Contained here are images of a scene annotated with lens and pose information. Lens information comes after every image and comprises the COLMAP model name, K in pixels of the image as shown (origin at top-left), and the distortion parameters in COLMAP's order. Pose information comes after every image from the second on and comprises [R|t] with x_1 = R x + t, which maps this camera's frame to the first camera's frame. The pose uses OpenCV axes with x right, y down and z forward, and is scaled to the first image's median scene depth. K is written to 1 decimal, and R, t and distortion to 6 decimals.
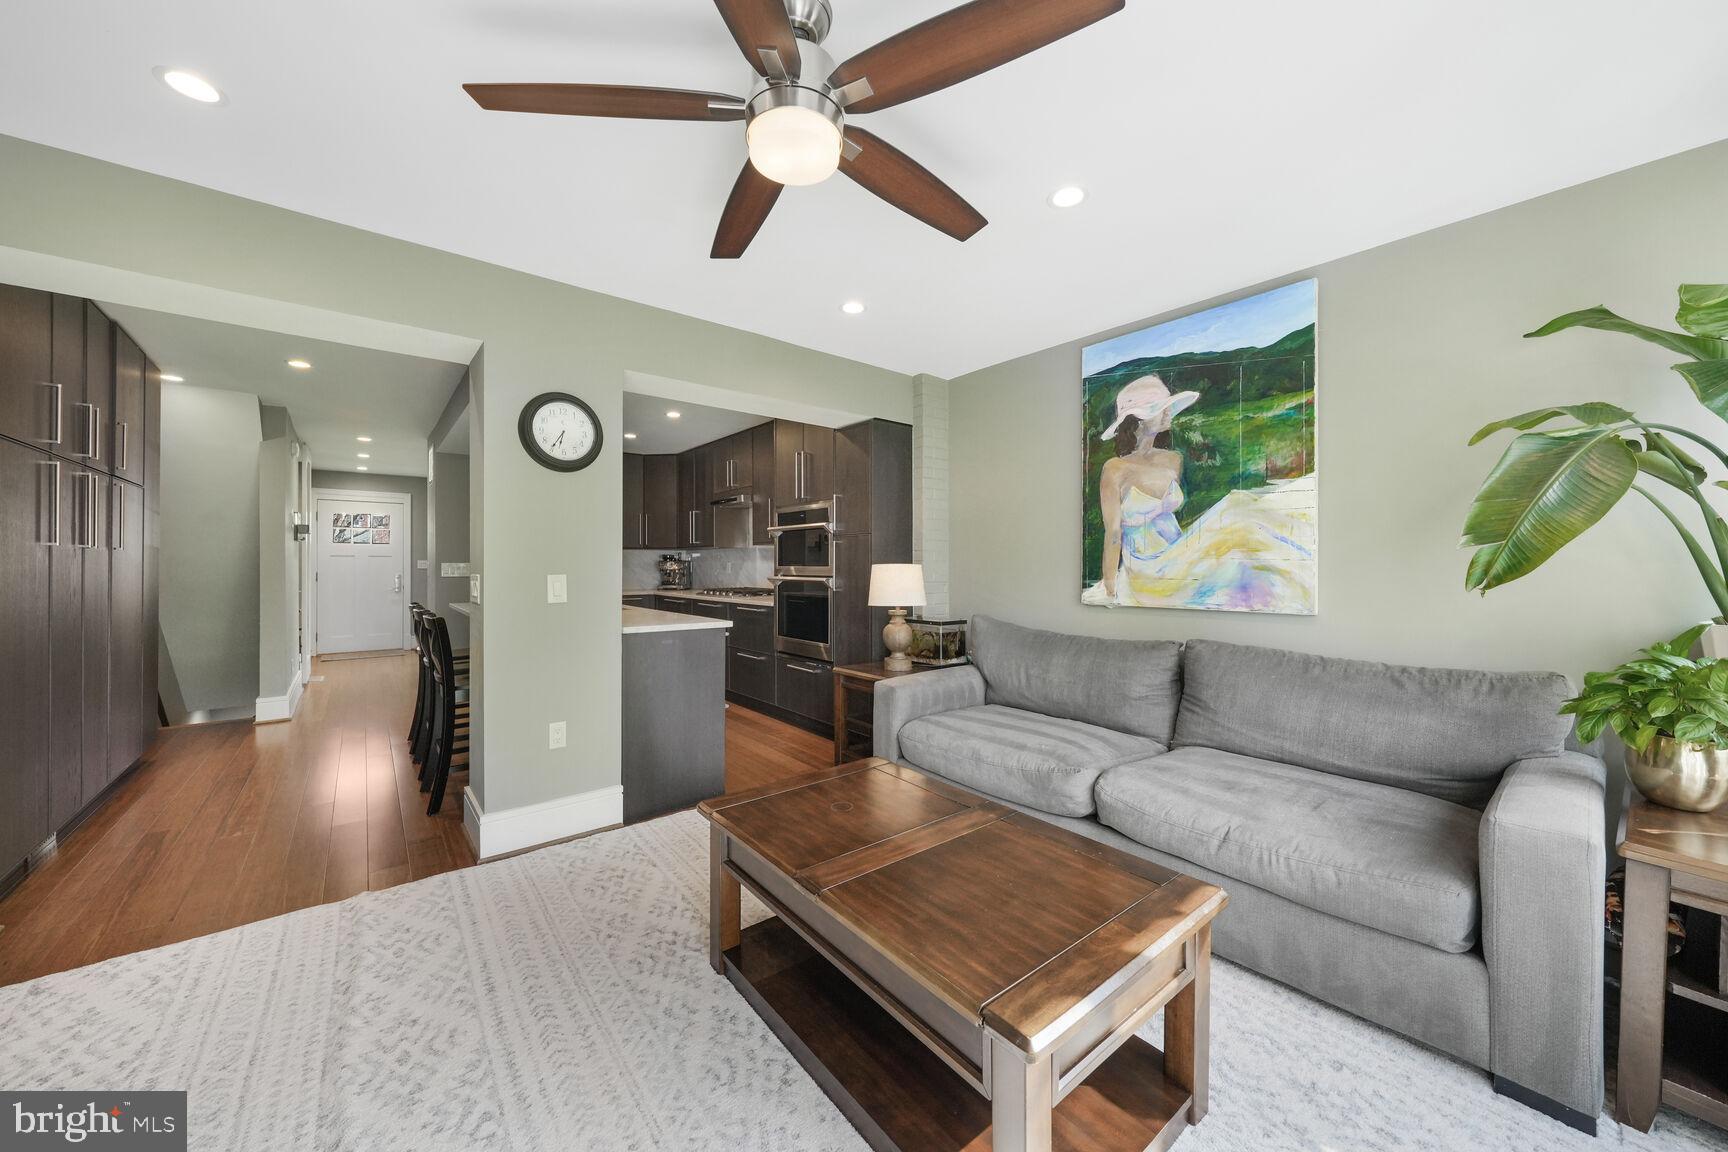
lens RADIAL K [[618.2, 0, 857.4], [0, 618.2, 561.8], [0, 0, 1]] dist [-0.001570, 0.000023]
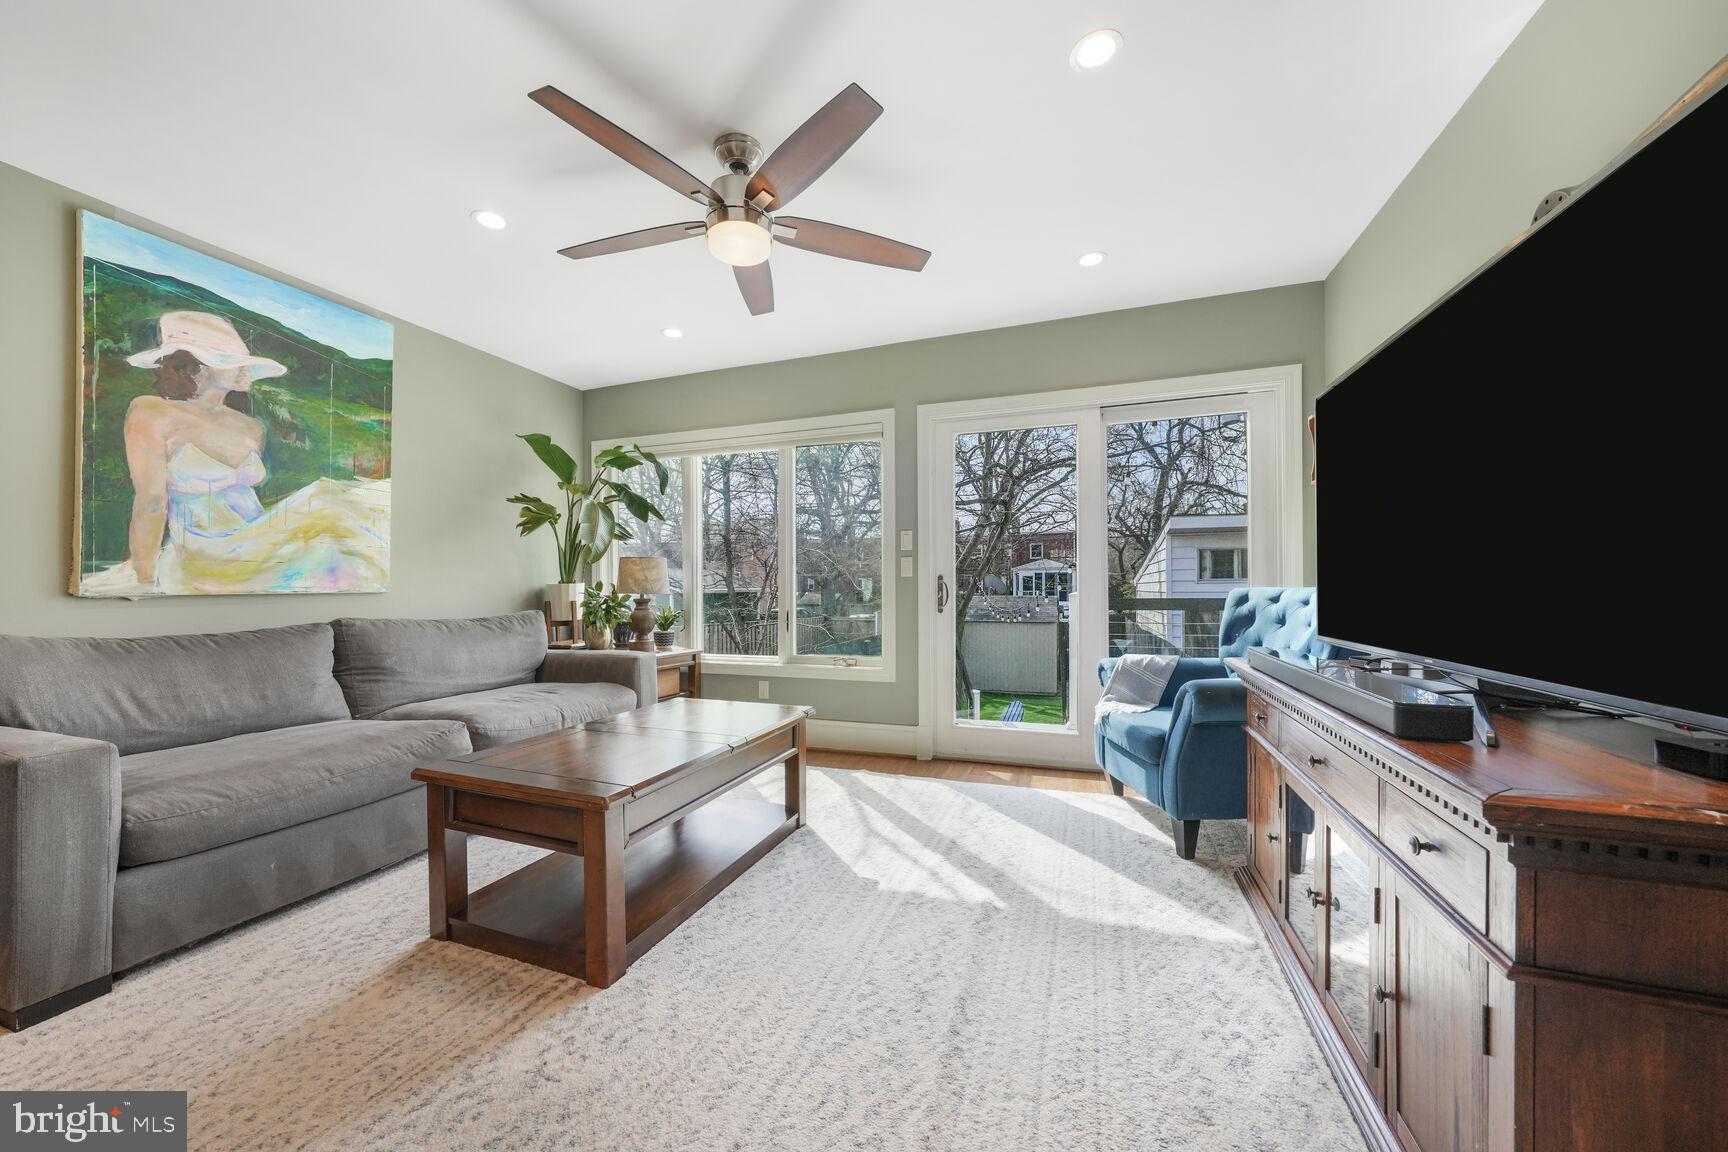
lens RADIAL K [[618.2, 0, 853.2], [0, 618.2, 585.0], [0, 0, 1]] dist [-0.001570, 0.000023]
pose [[-0.509295, 0.003644, 0.860584, -0.717698], [-0.001612, 0.999985, -0.005189, 0.067172], [-0.860590, -0.004030, -0.509282, 0.723423]]
